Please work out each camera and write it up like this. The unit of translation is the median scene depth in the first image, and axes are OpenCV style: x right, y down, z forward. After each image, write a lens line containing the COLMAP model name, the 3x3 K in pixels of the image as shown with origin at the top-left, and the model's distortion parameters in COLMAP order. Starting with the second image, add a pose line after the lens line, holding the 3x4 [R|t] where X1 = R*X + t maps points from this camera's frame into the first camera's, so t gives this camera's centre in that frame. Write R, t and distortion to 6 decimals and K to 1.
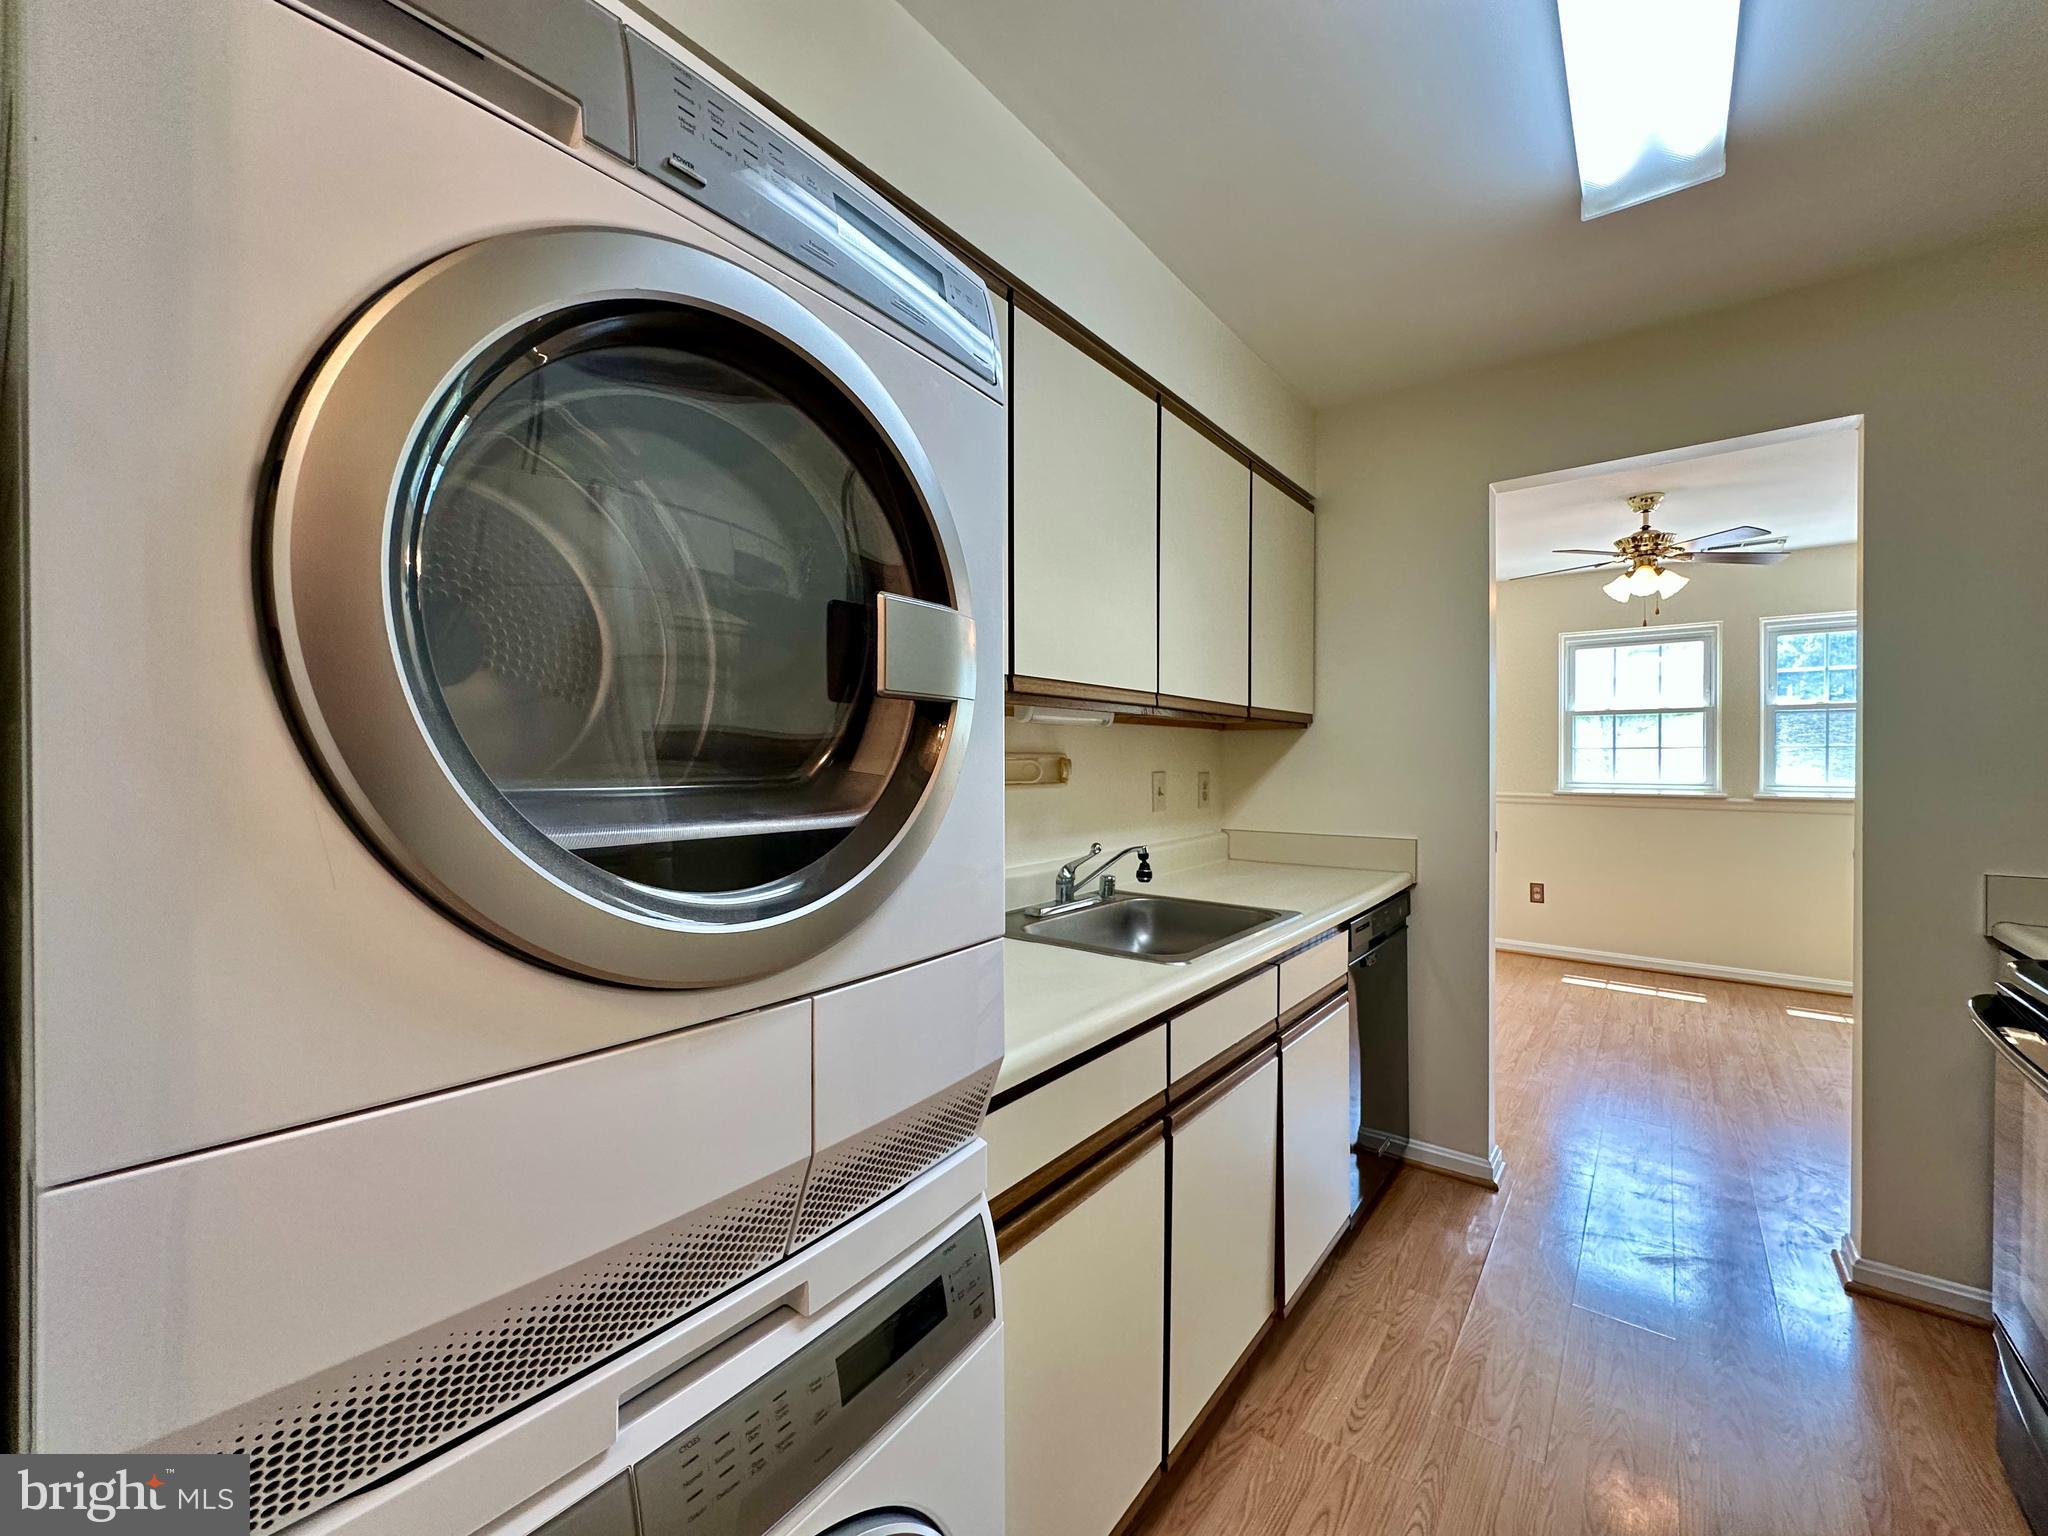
lens RADIAL K [[817.6, 0, 1025.1], [0, 817.6, 768.5], [0, 0, 1]] dist [-0.002953, 0.000968]
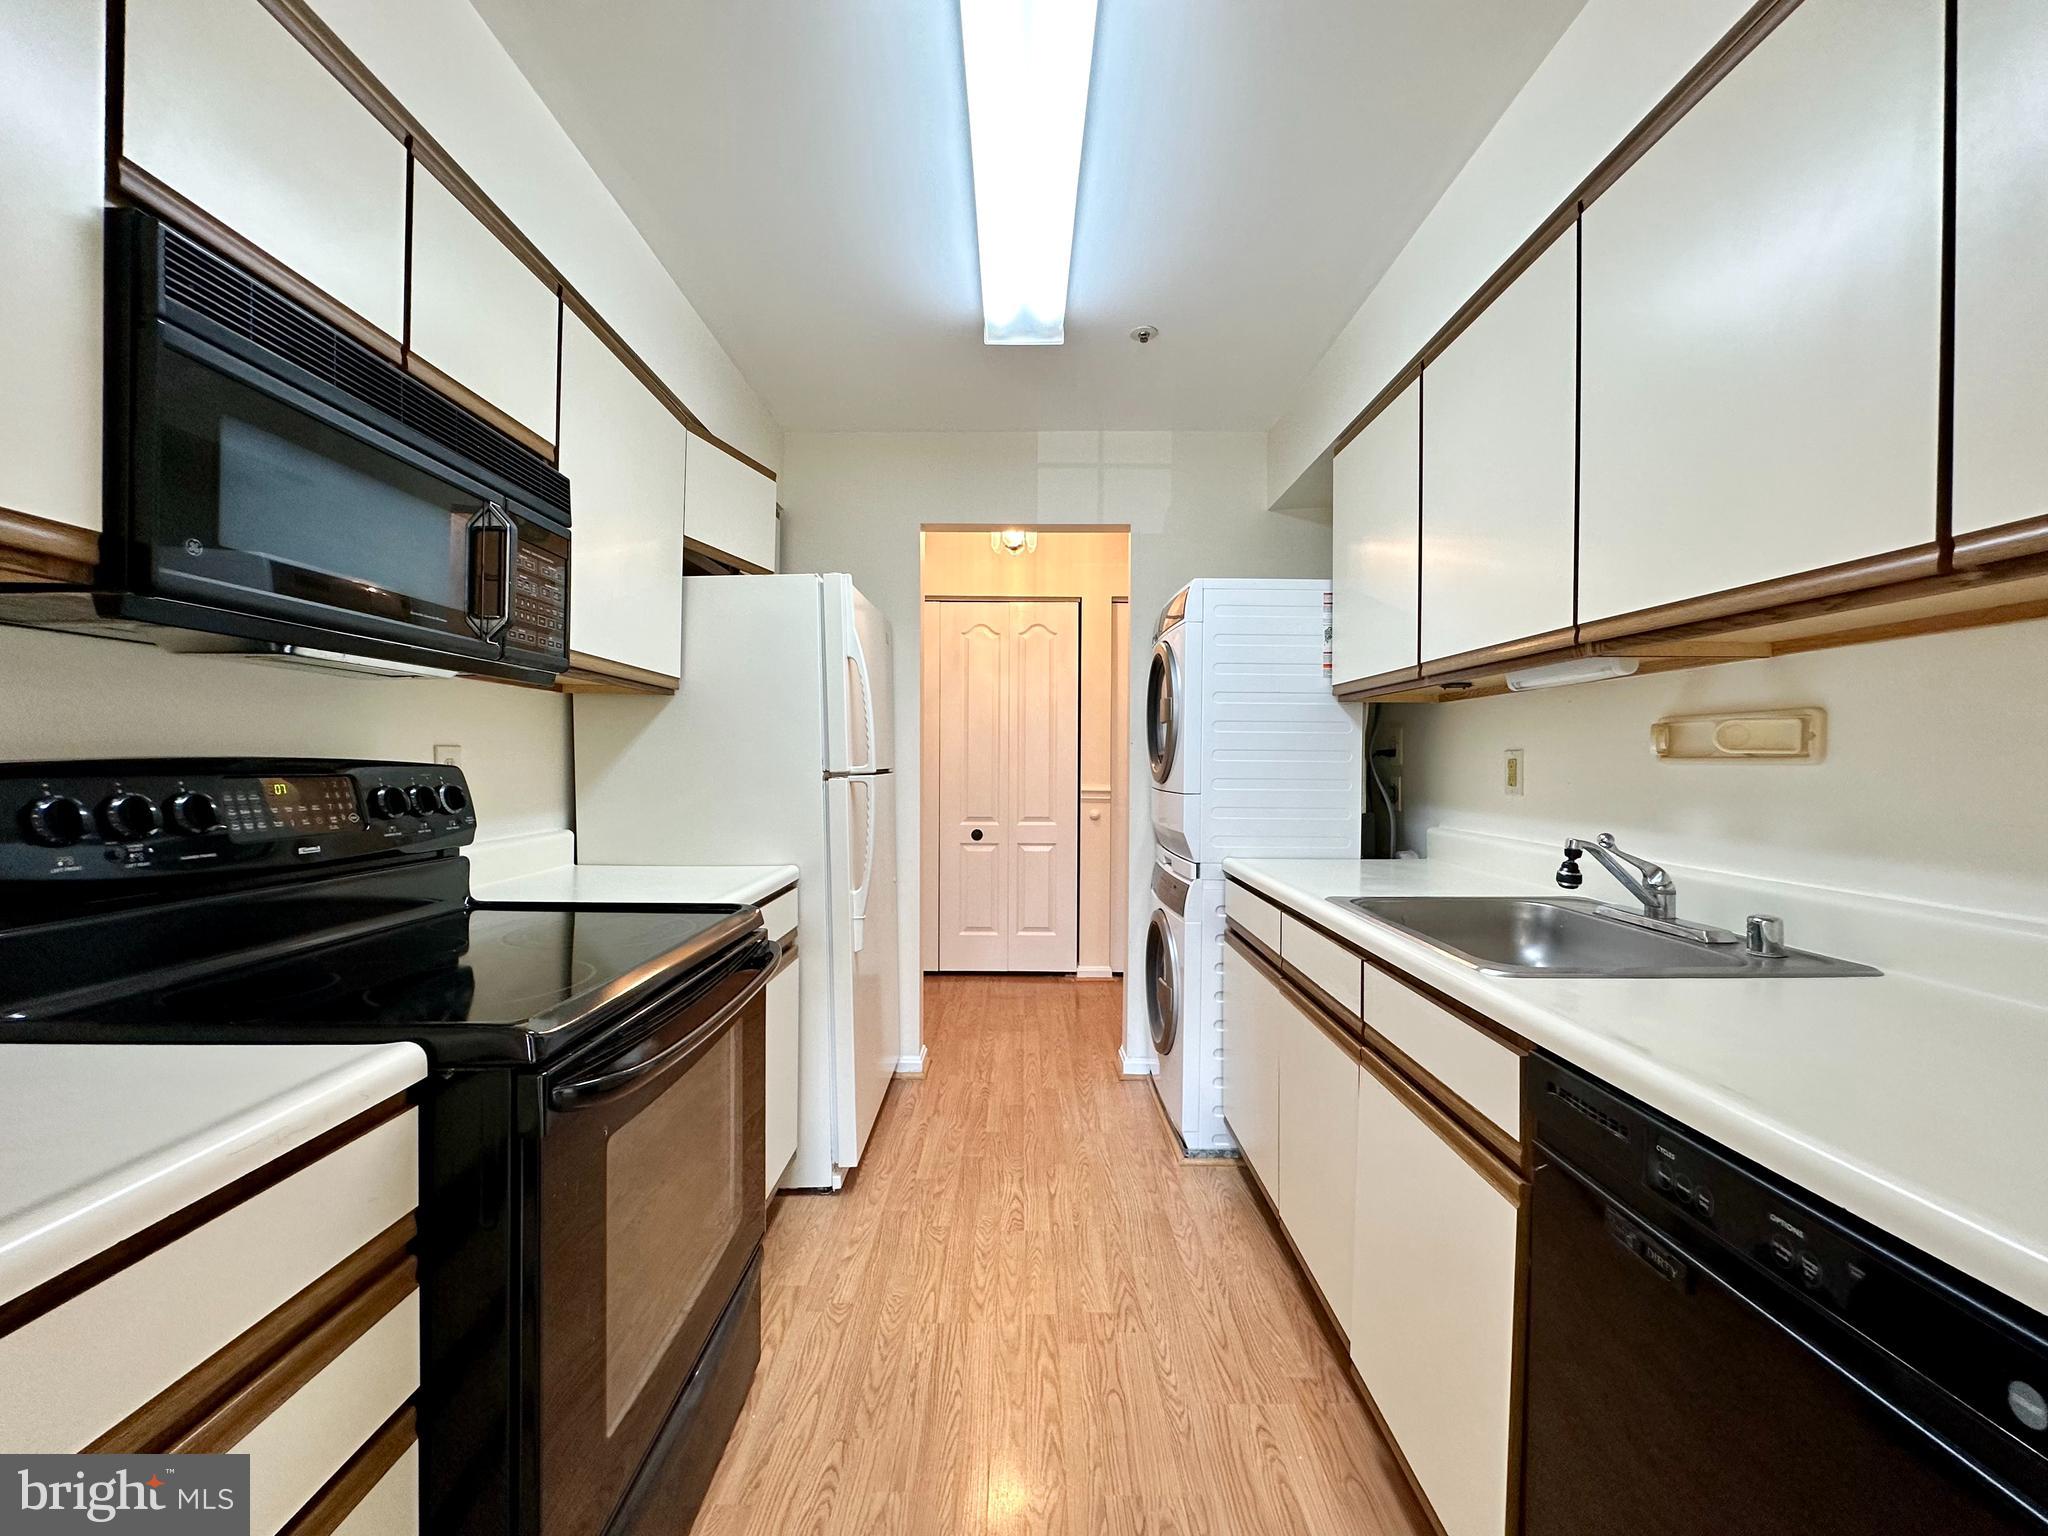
lens RADIAL K [[817.6, 0, 1025.1], [0, 817.6, 768.5], [0, 0, 1]] dist [-0.002953, 0.000968]
pose [[-0.785377, 0.002043, -0.619014, 0.839356], [-0.012167, 0.999750, 0.018737, 0.020633], [0.618898, 0.022247, -0.785156, 1.087603]]
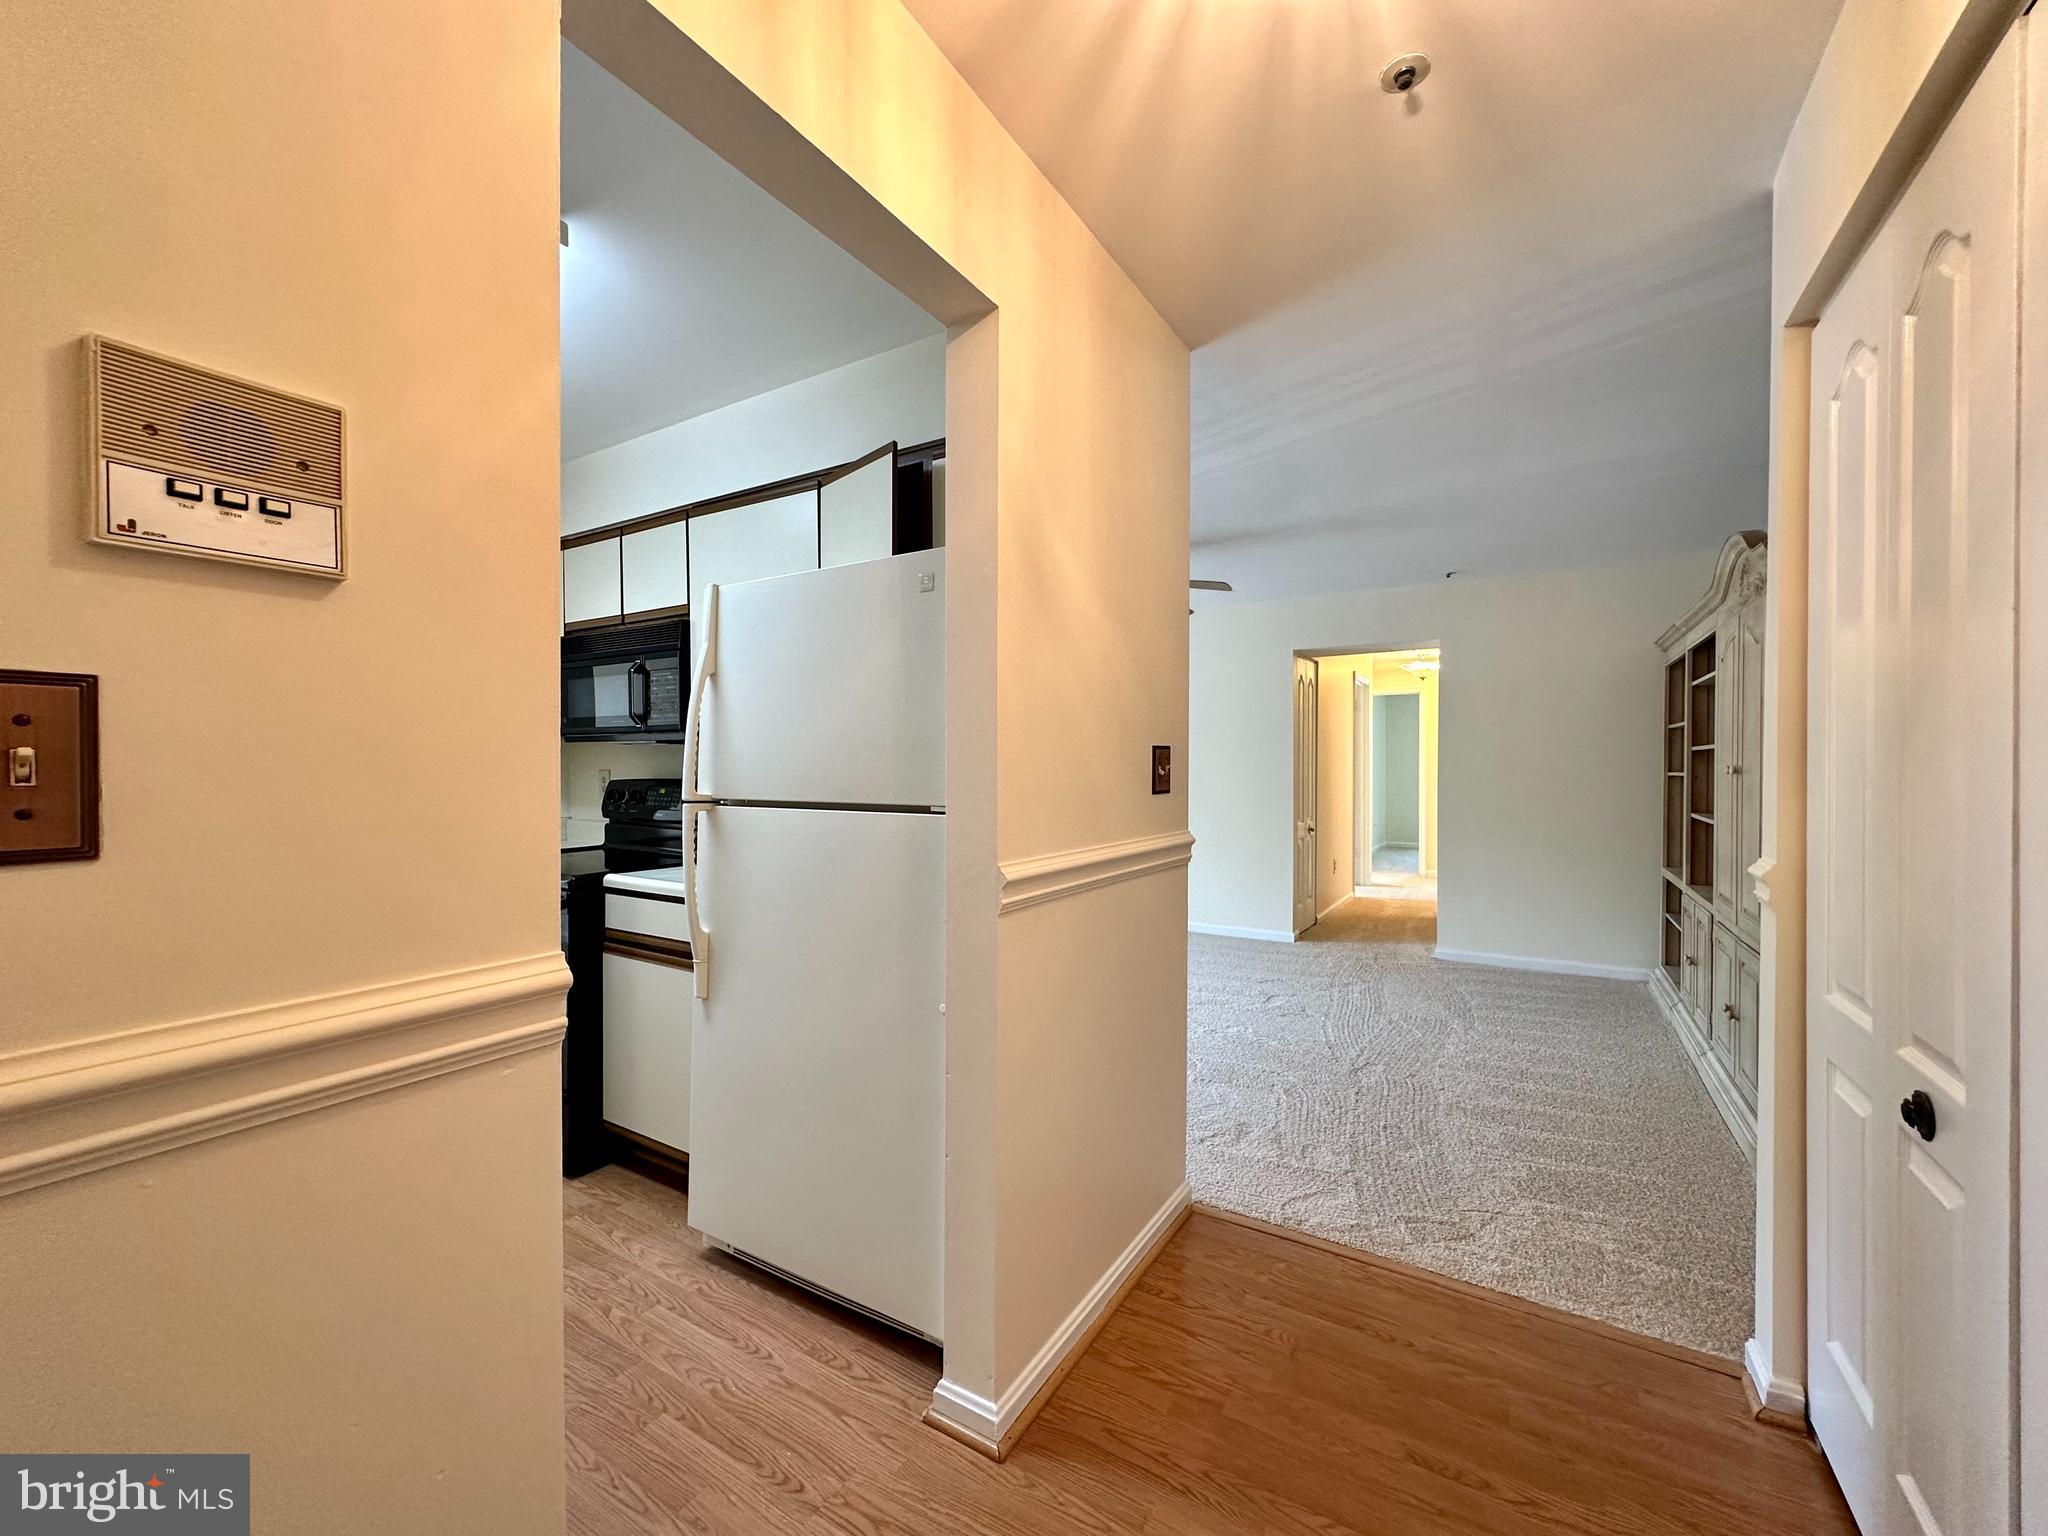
lens RADIAL K [[817.6, 0, 1025.1], [0, 817.6, 768.5], [0, 0, 1]] dist [-0.002953, 0.000968]
pose [[-0.111389, -0.003117, 0.993772, -0.594514], [0.008460, 0.999956, 0.004084, 0.010688], [-0.993741, 0.008862, -0.111358, -0.108713]]
